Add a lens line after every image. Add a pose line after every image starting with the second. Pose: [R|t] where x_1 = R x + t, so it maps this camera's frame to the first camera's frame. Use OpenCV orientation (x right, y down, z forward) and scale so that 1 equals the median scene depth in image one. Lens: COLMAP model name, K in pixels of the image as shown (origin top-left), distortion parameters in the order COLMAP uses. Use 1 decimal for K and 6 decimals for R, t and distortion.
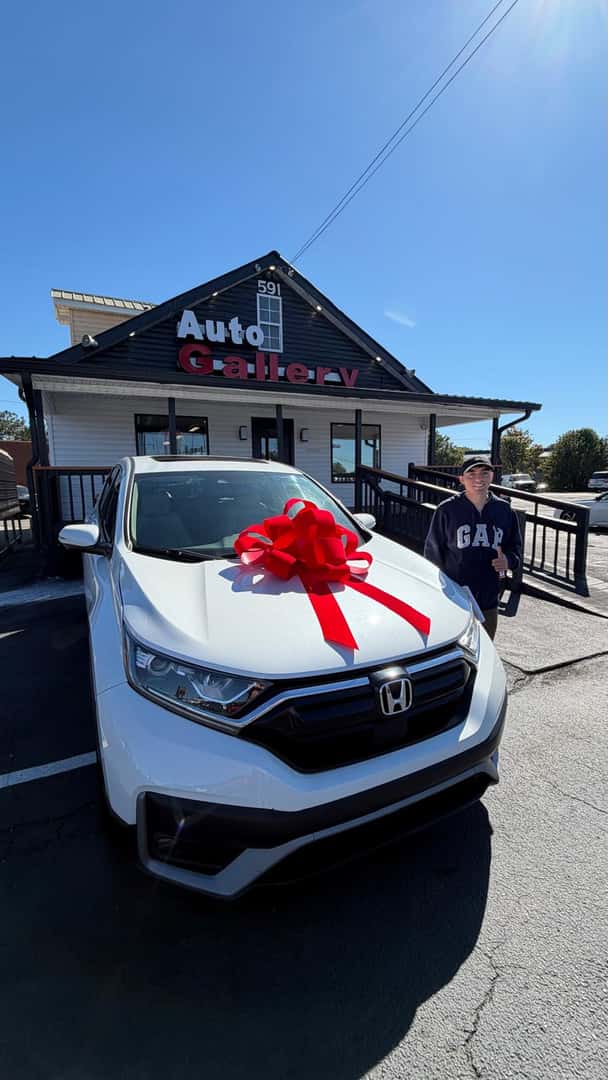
lens RADIAL K [[439.4, 0, 298.5], [0, 439.4, 543.9], [0, 0, 1]] dist [-0.002124, 0.000206]
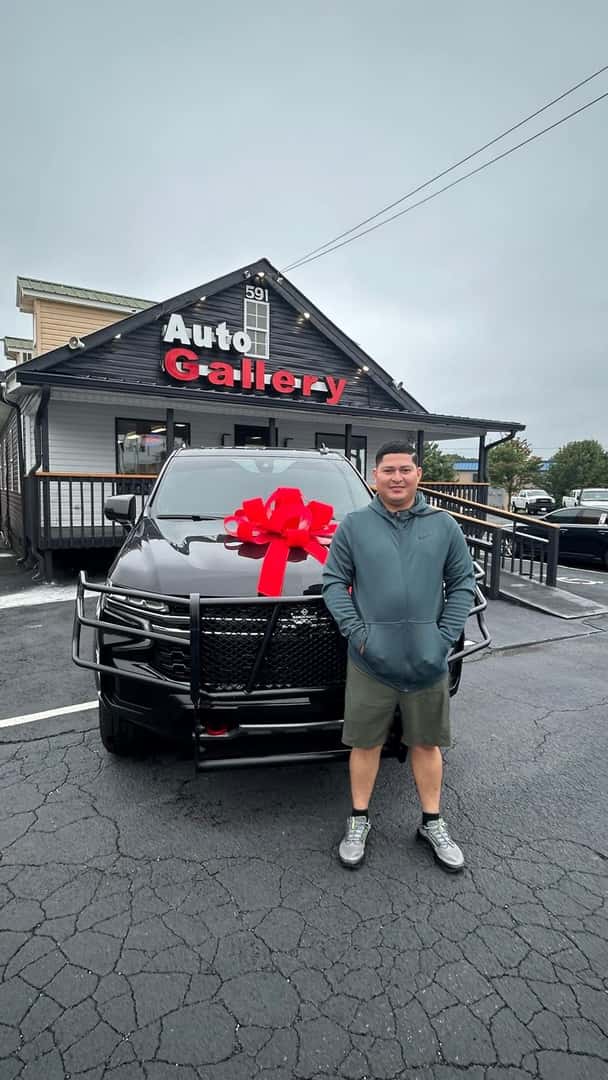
lens RADIAL K [[559.5, 0, 301.7], [0, 559.5, 547.0], [0, 0, 1]] dist [0.002077, -0.000326]
pose [[0.995254, 0.022550, 0.094660, -0.074701], [-0.018774, 0.998999, -0.040599, 0.024348], [-0.095481, 0.038629, 0.994681, -0.219260]]
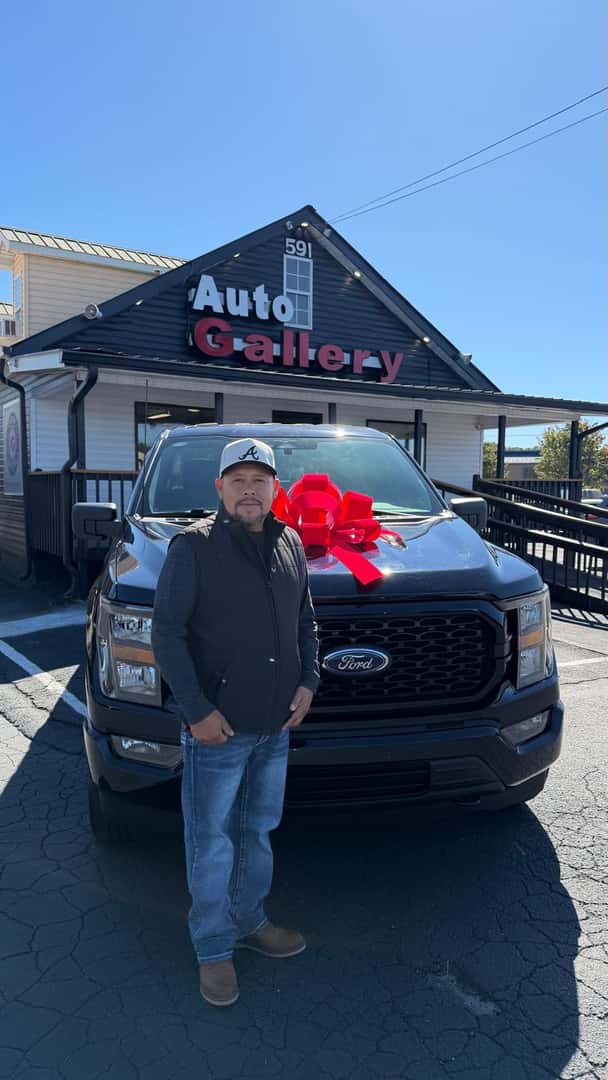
lens RADIAL K [[771.4, 0, 303.9], [0, 771.4, 549.4], [0, 0, 1]] dist [0.085768, -0.003115]
pose [[0.992075, 0.015250, 0.124716, -0.228208], [-0.006518, 0.997517, -0.070127, 0.054588], [-0.125476, 0.068758, 0.989711, -0.355545]]
